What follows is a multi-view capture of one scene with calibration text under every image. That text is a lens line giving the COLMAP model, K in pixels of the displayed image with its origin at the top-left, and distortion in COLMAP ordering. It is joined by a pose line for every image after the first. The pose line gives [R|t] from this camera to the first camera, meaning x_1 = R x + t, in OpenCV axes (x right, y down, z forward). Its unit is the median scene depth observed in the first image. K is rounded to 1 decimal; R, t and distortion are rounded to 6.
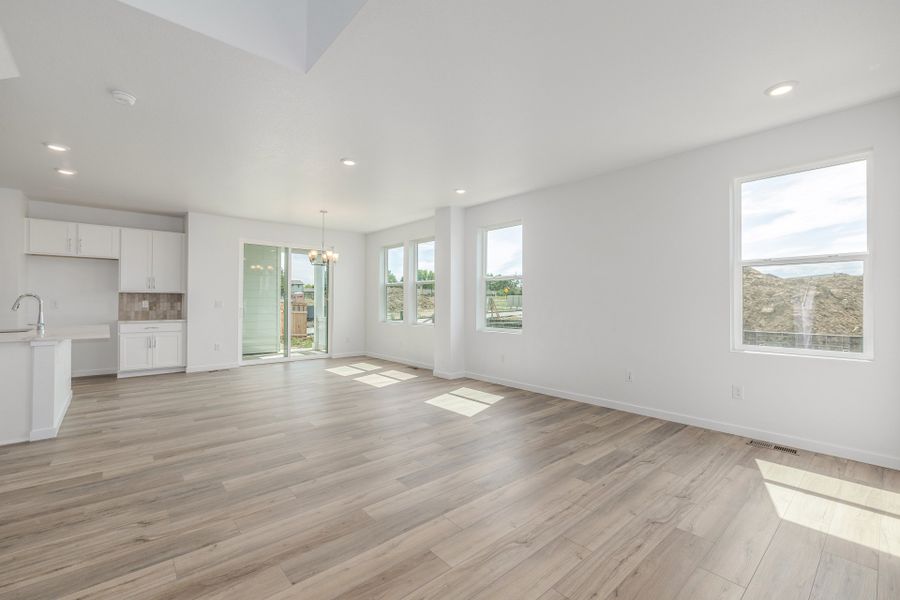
lens RADIAL K [[380.8, 0, 454.7], [0, 380.8, 299.1], [0, 0, 1]] dist [0.001408, -0.000356]
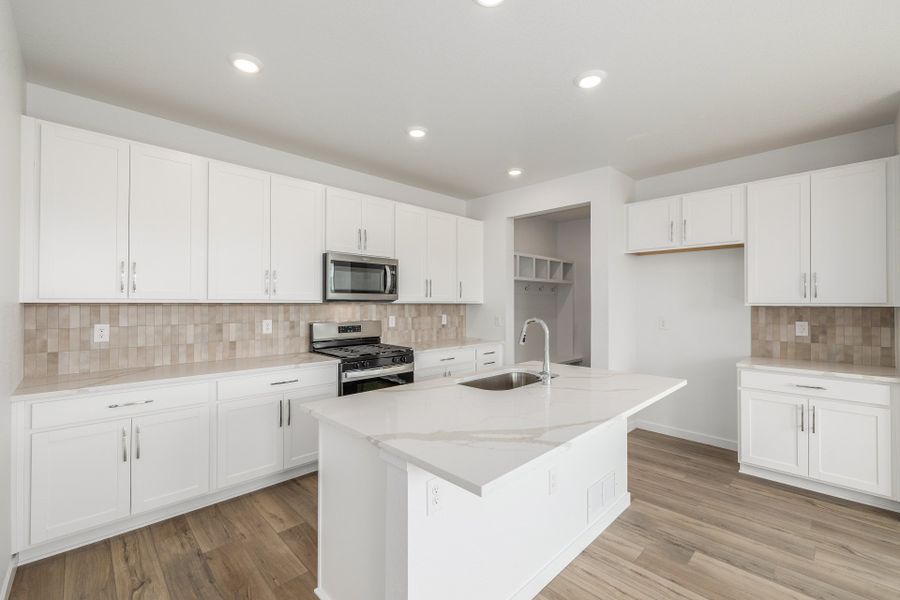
lens RADIAL K [[380.8, 0, 454.7], [0, 380.8, 299.1], [0, 0, 1]] dist [0.001408, -0.000356]
pose [[0.052300, -0.011361, -0.998567, -0.370813], [0.005927, 0.999921, -0.011066, -0.024331], [0.998614, -0.005340, 0.052363, 0.567590]]
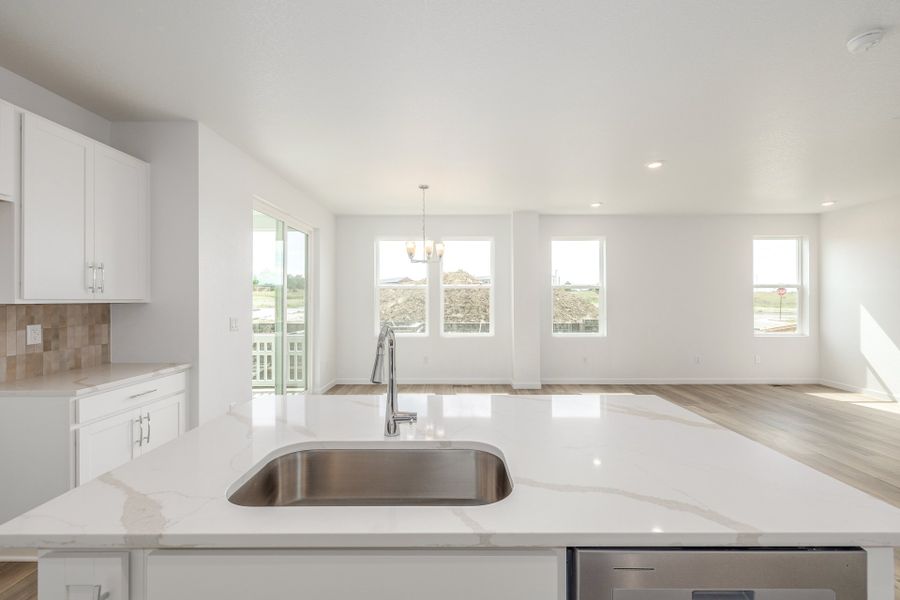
lens RADIAL K [[380.8, 0, 454.7], [0, 380.8, 299.1], [0, 0, 1]] dist [0.001408, -0.000356]
pose [[0.672133, -0.004020, 0.740420, -0.870087], [-0.001827, 0.999973, 0.007088, -0.025576], [-0.740428, -0.006117, 0.672107, 0.500234]]
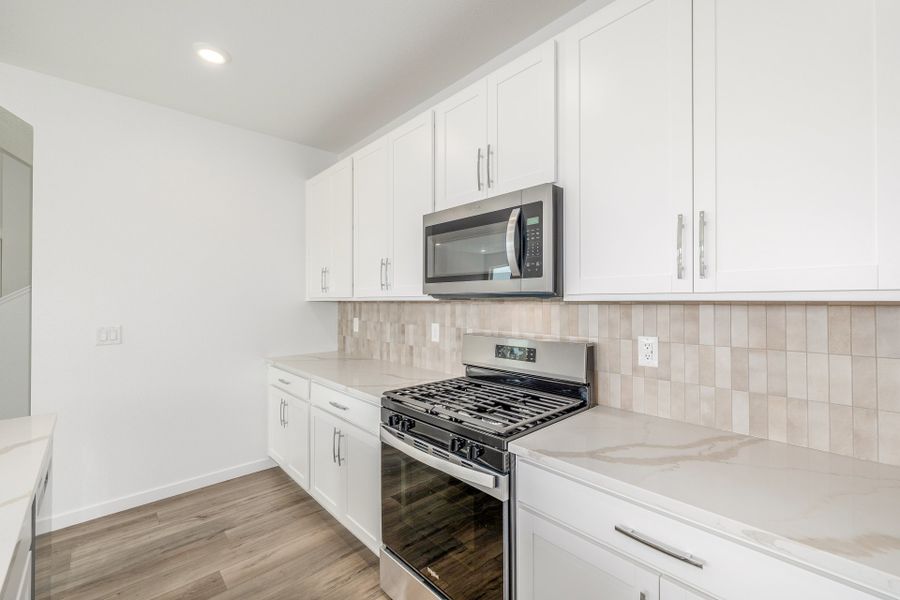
lens RADIAL K [[380.8, 0, 454.7], [0, 380.8, 299.1], [0, 0, 1]] dist [0.001408, -0.000356]
pose [[-0.999702, -0.000786, -0.024412, -0.939843], [-0.000495, 0.999929, -0.011945, -0.023358], [0.024420, -0.011929, -0.999631, 0.737076]]
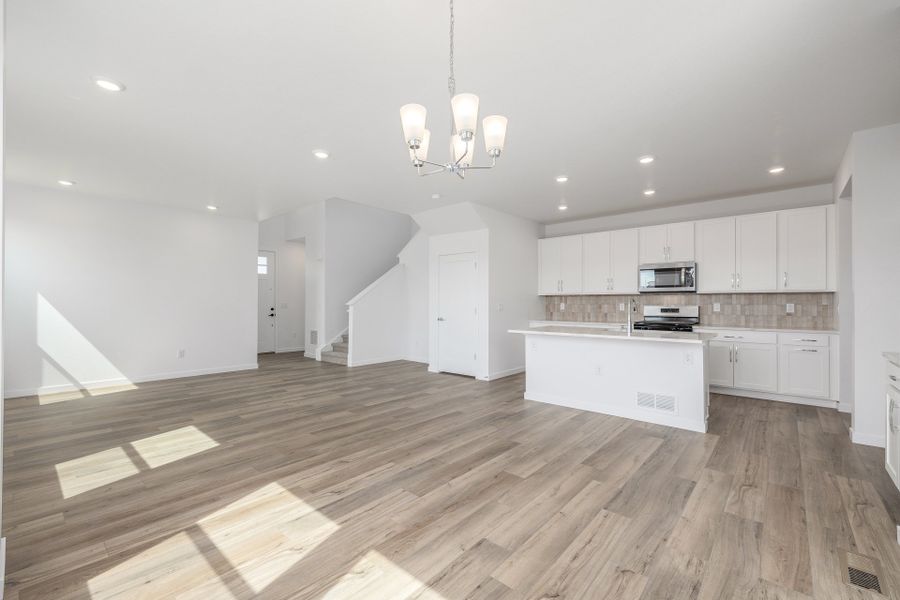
lens RADIAL K [[377.5, 0, 445.5], [0, 377.5, 303.5], [0, 0, 1]] dist [0.000841, -0.003729]
pose [[-0.993957, -0.005078, -0.109656, -0.326768], [-0.004207, 0.999958, -0.008177, 0.008959], [0.109693, -0.007667, -0.993936, 1.317767]]
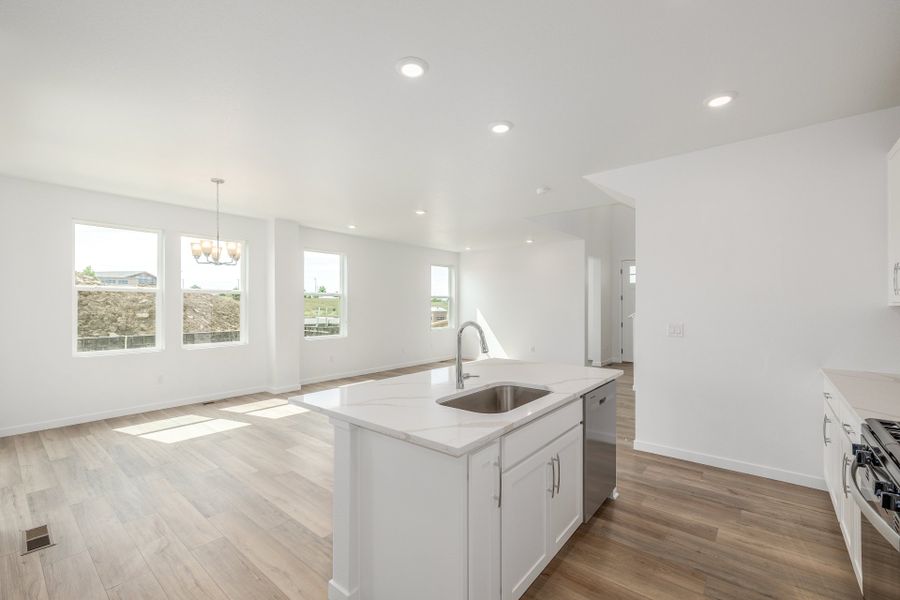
lens RADIAL K [[384.1, 0, 453.1], [0, 384.1, 307.1], [0, 0, 1]] dist [-0.000613, -0.000302]
pose [[-0.156253, -0.008243, 0.987683, -1.089594], [-0.007936, 0.999943, 0.007090, -0.024800], [-0.987685, -0.006731, -0.156309, 0.738724]]
